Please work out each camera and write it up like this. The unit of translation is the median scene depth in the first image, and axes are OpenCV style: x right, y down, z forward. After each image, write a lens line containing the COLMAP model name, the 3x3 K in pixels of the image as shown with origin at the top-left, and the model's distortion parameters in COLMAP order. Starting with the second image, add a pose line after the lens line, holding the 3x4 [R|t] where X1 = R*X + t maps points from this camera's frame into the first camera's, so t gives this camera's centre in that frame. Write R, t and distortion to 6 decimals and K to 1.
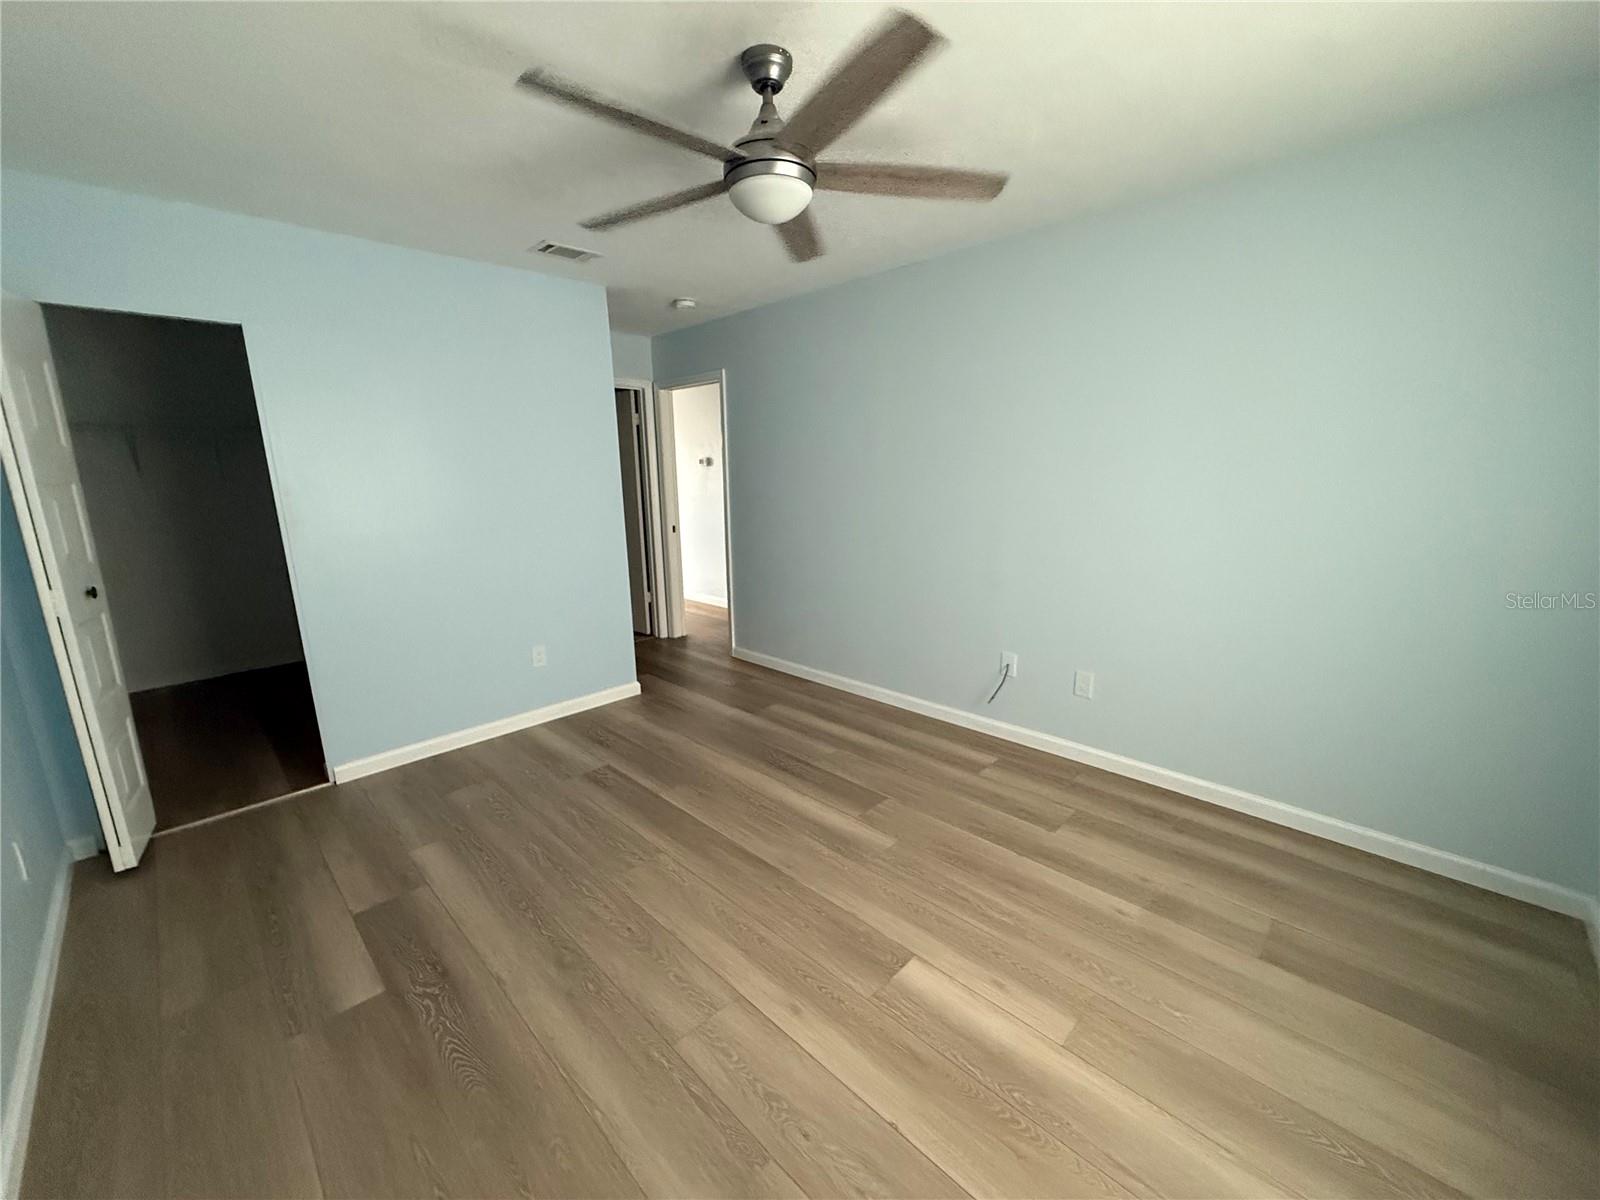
lens RADIAL K [[639.4, 0, 797.5], [0, 639.4, 602.2], [0, 0, 1]] dist [-0.000437, 0.000205]
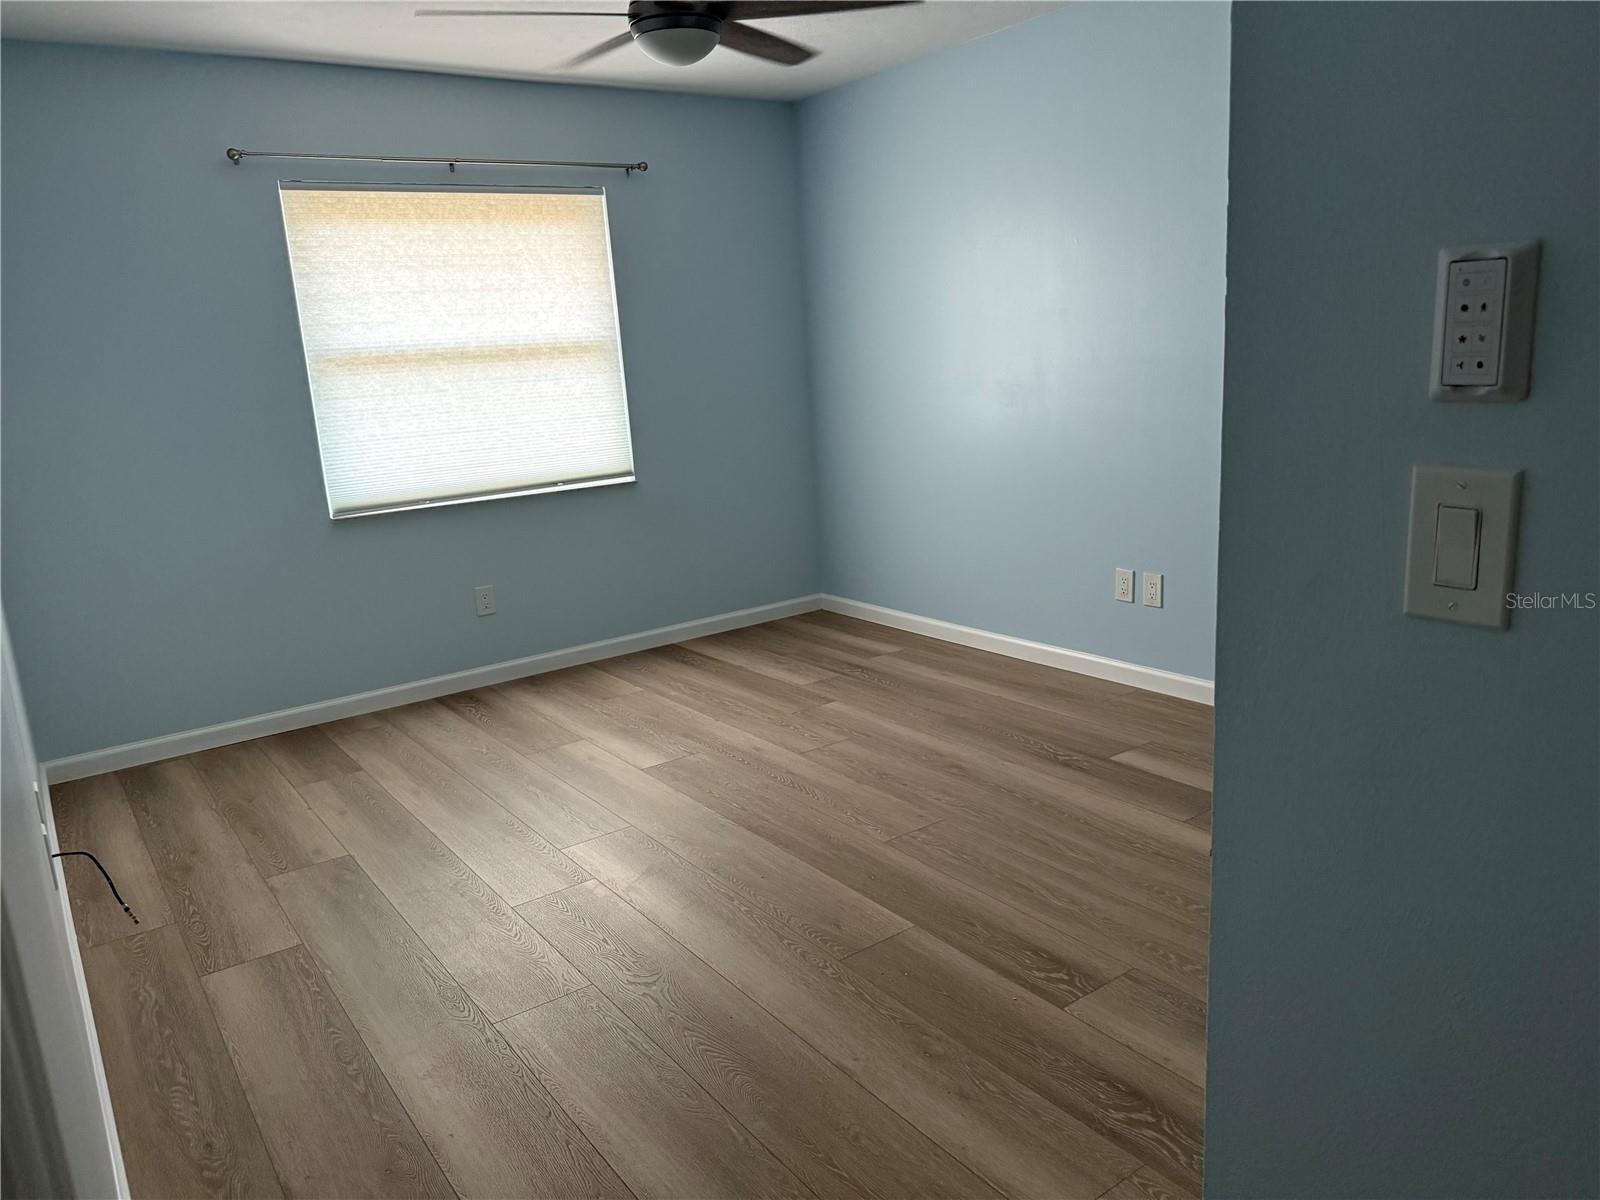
lens RADIAL K [[1125.5, 0, 806.5], [0, 1125.5, 593.6], [0, 0, 1]] dist [0.062987, -0.086372]
pose [[-0.984273, 0.040409, 0.171968, -0.365050], [0.108504, 0.906502, 0.408022, -0.403282], [-0.139402, 0.420264, -0.896630, 2.102758]]
